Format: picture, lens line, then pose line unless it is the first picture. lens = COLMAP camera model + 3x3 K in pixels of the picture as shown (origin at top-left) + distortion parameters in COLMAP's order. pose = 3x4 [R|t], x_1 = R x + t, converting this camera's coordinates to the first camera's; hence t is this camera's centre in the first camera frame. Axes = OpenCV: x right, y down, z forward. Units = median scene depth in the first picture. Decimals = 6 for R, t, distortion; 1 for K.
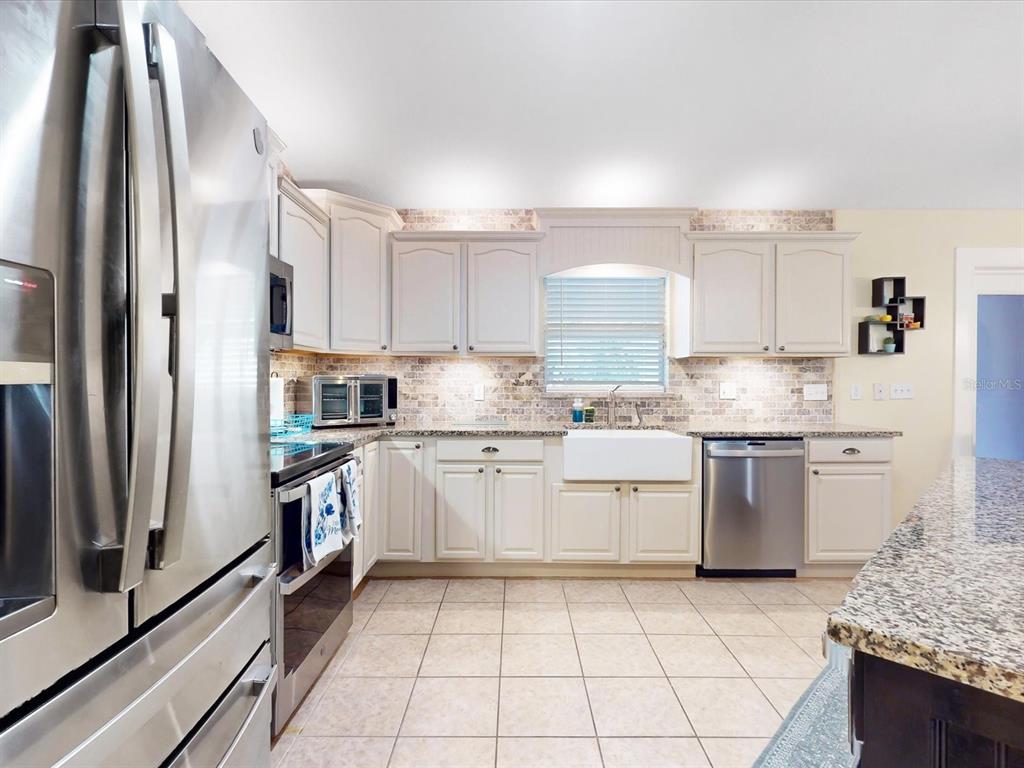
lens RADIAL K [[498.1, 0, 512.0], [0, 498.1, 384.0], [0, 0, 1]] dist [0.016145, -0.000007]
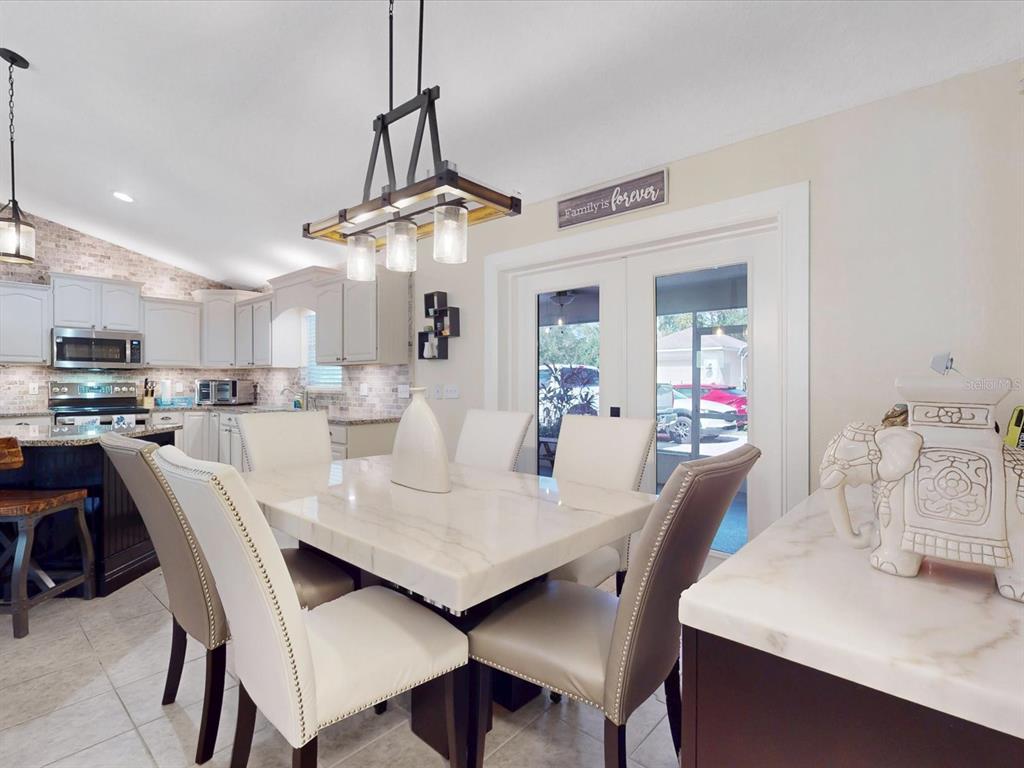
lens RADIAL K [[498.1, 0, 512.0], [0, 498.1, 384.0], [0, 0, 1]] dist [0.016145, -0.000007]
pose [[0.748237, 0.002975, -0.663425, 1.629622], [-0.007955, 0.999958, -0.004487, 0.001371], [0.663384, 0.008635, 0.748229, 0.256839]]
